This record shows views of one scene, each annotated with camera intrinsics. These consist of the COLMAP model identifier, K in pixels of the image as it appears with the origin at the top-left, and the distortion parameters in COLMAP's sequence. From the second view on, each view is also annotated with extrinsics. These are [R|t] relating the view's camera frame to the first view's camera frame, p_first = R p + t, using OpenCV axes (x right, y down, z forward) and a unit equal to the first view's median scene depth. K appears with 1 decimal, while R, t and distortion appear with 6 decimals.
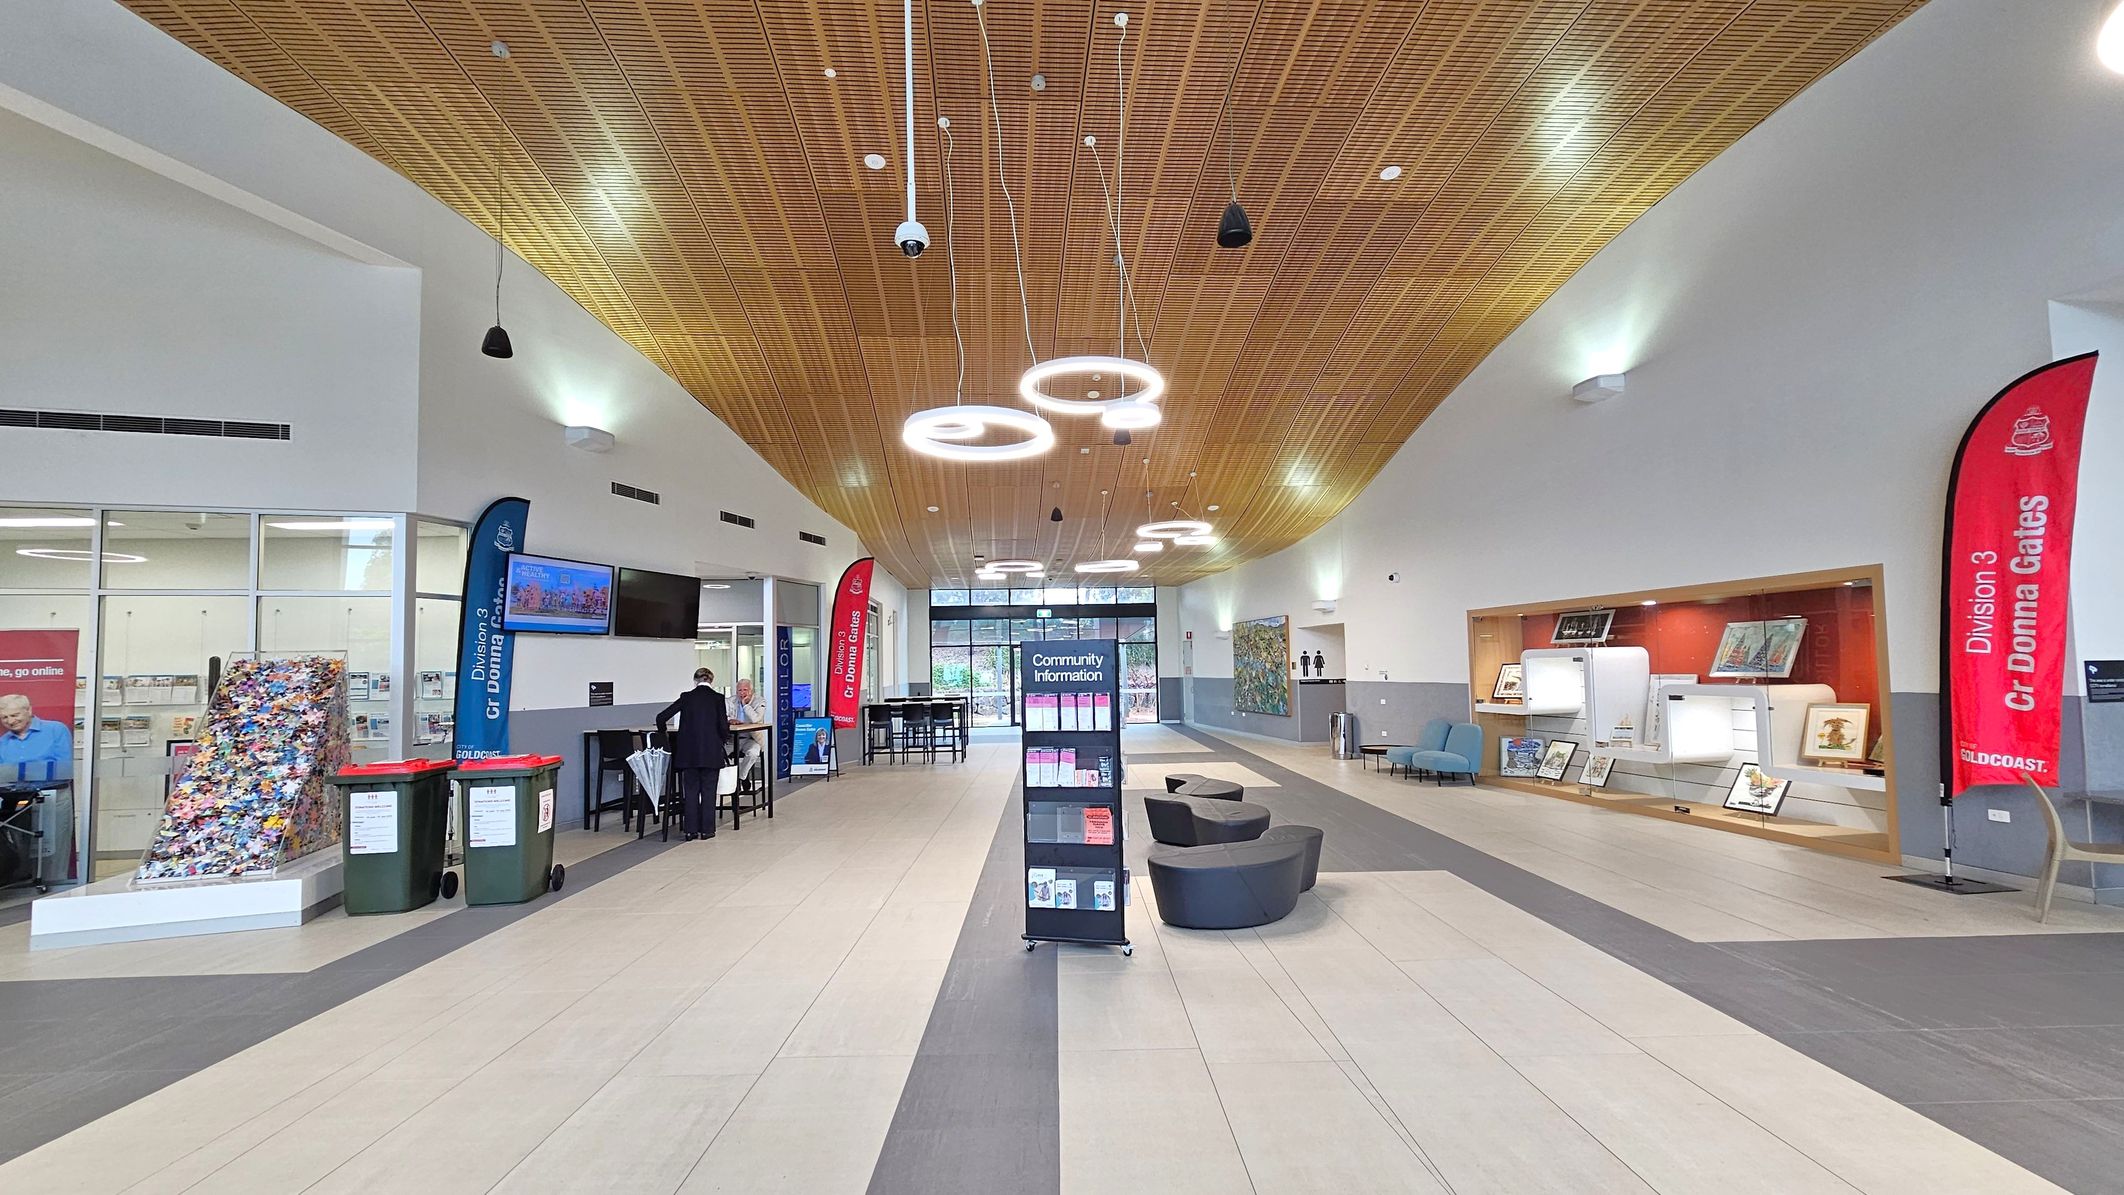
lens RADIAL K [[874.9, 0, 1059.2], [0, 874.9, 617.5], [0, 0, 1]] dist [-0.006059, 0.003941]
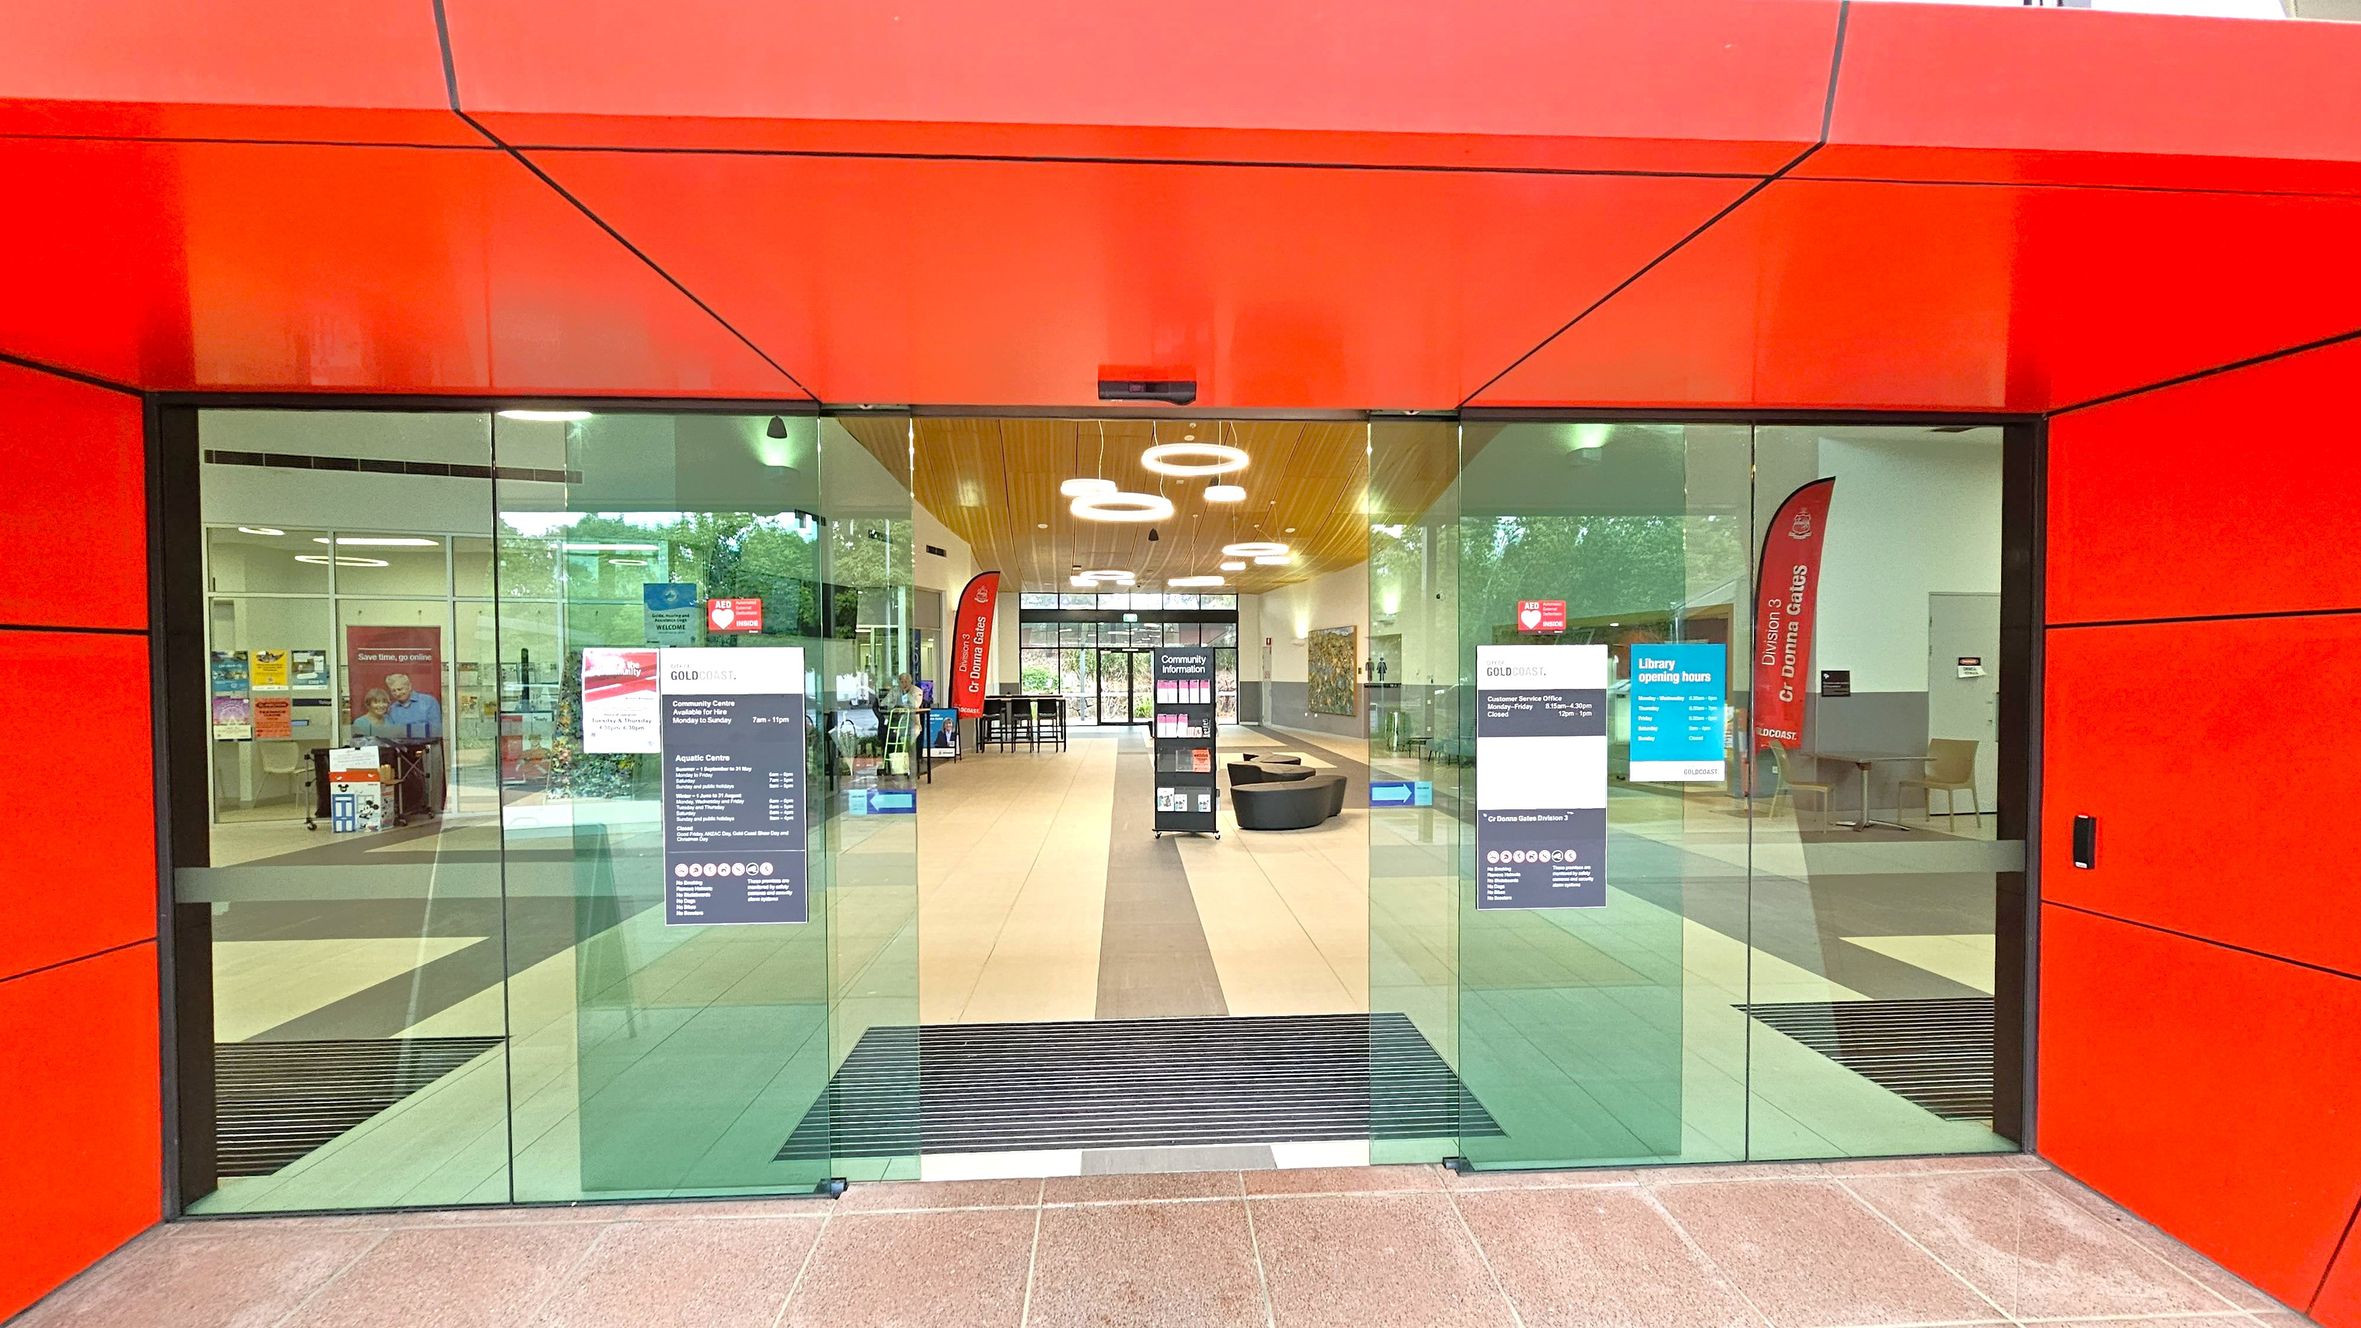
lens RADIAL K [[972.5, 0, 1184.0], [0, 972.5, 685.0], [0, 0, 1]] dist [-0.006059, 0.003941]
pose [[0.998266, 0.014071, 0.057160, -0.053293], [-0.017993, 0.997476, 0.068688, -0.016317], [-0.056049, -0.069598, 0.995999, -0.456774]]
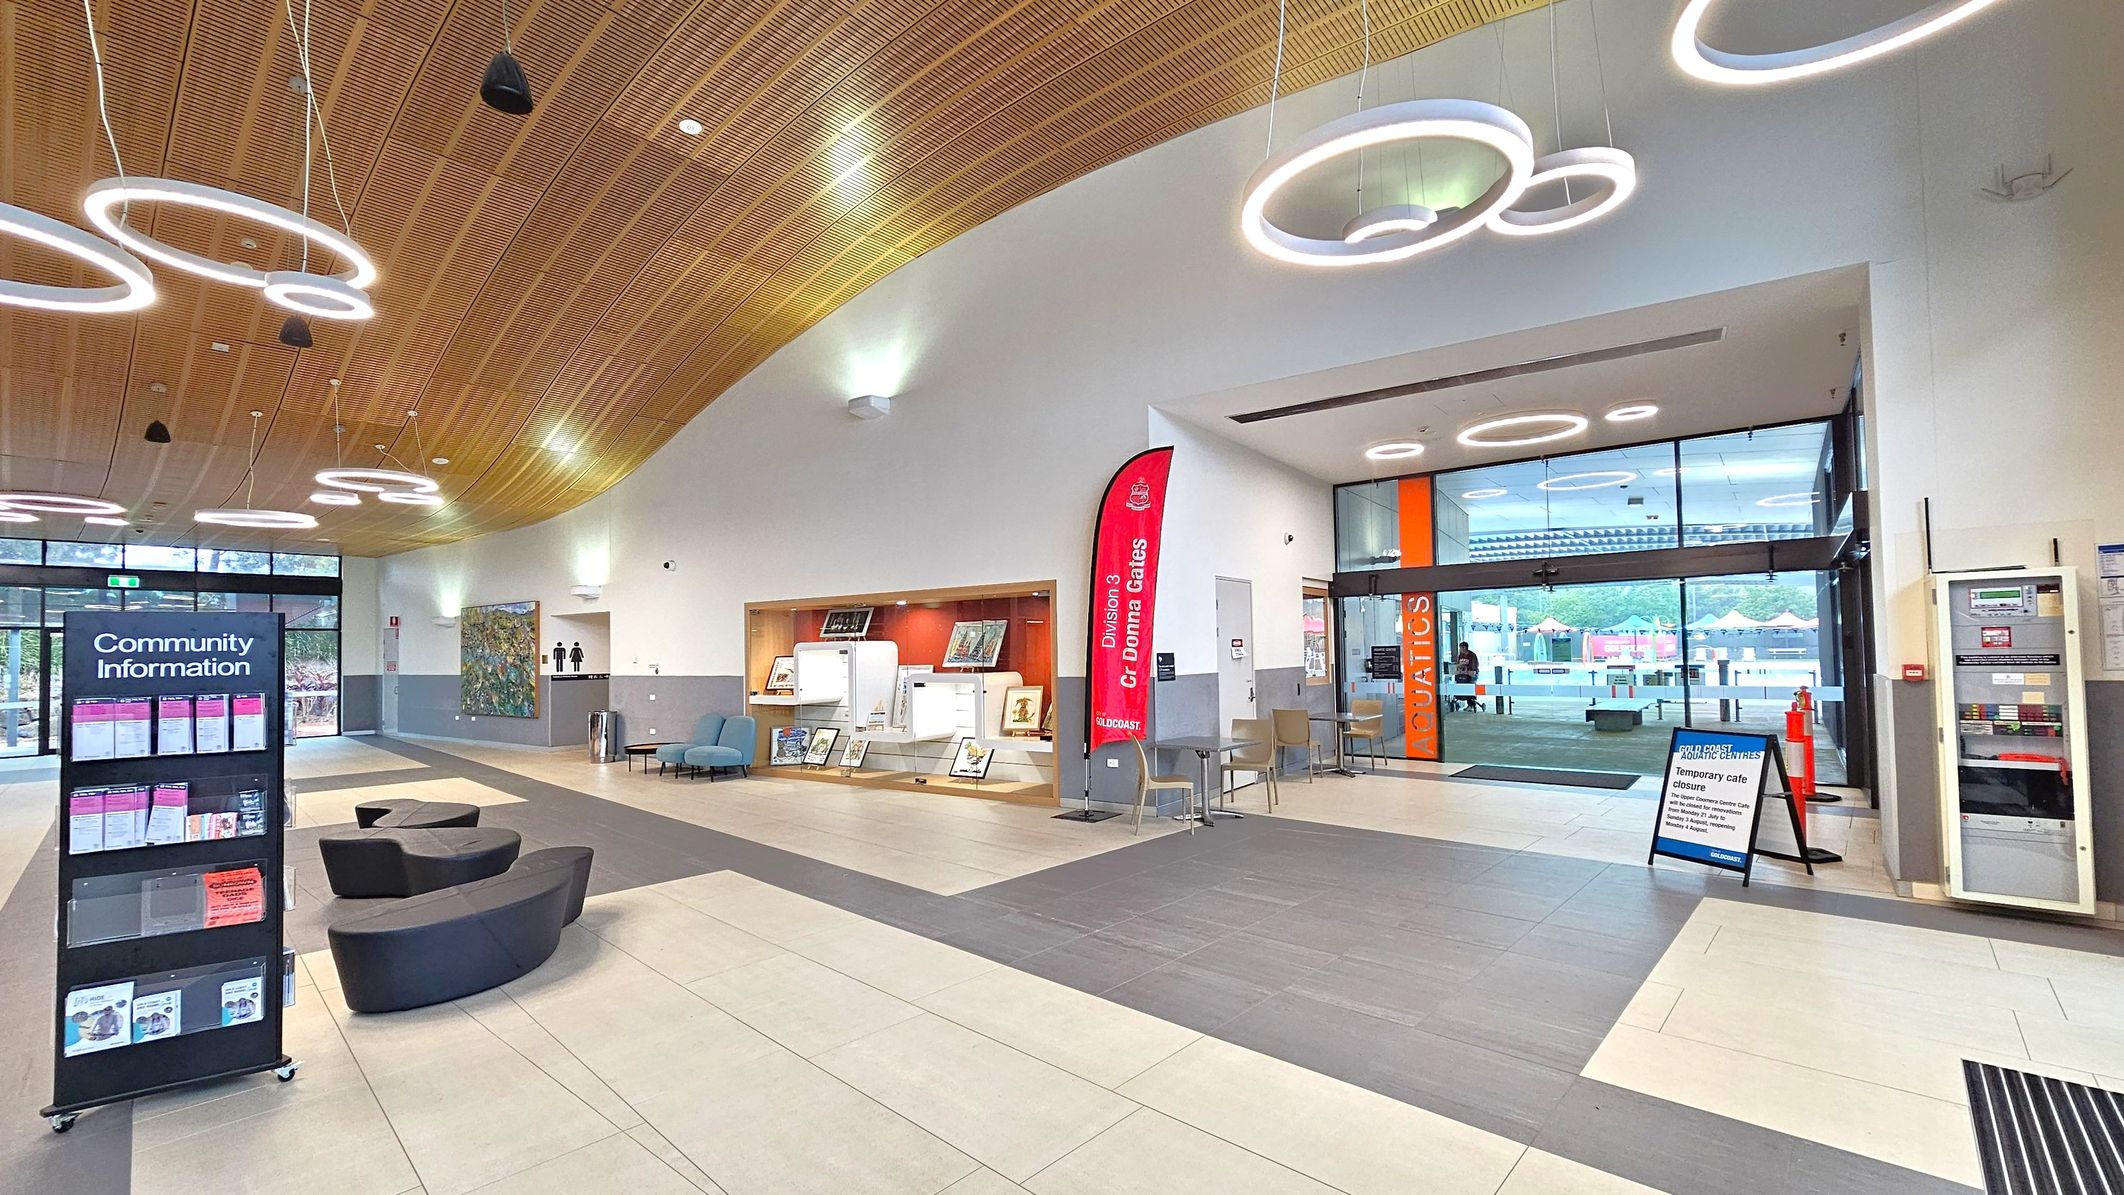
lens RADIAL K [[874.9, 0, 1065.5], [0, 874.9, 625.5], [0, 0, 1]] dist [-0.006059, 0.003941]
pose [[0.691483, 0.027040, 0.721887, -0.000932], [-0.037546, 0.999294, -0.001466, 0.007472], [-0.721416, -0.026090, 0.692010, 0.060671]]
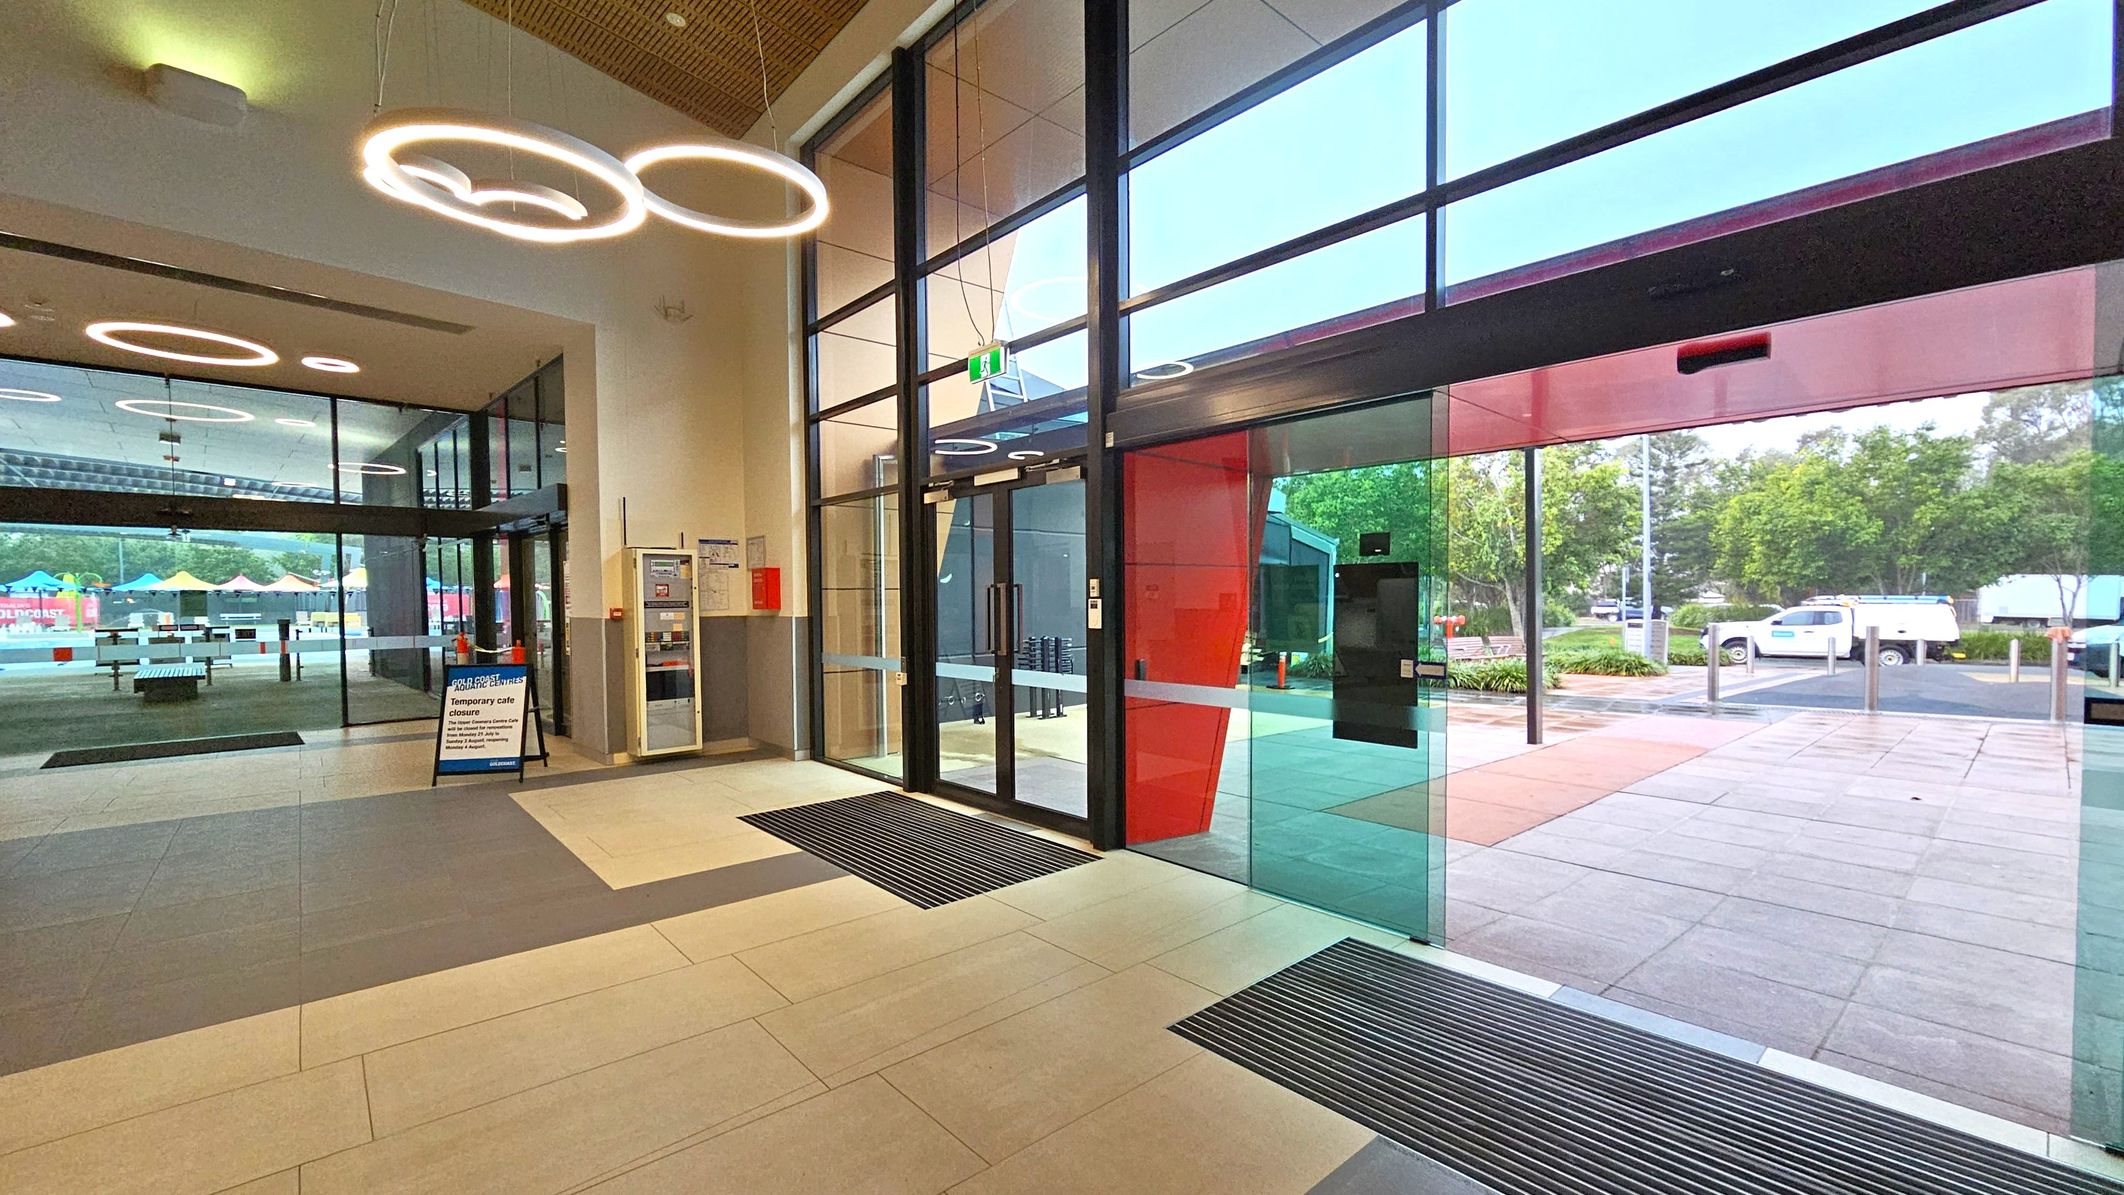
lens RADIAL K [[874.9, 0, 1063.3], [0, 874.9, 610.4], [0, 0, 1]] dist [-0.006059, 0.003941]
pose [[-0.651312, 0.013043, 0.758698, -0.163510], [-0.025650, 0.998902, -0.039192, 0.042761], [-0.758376, -0.044987, -0.650263, 0.332720]]
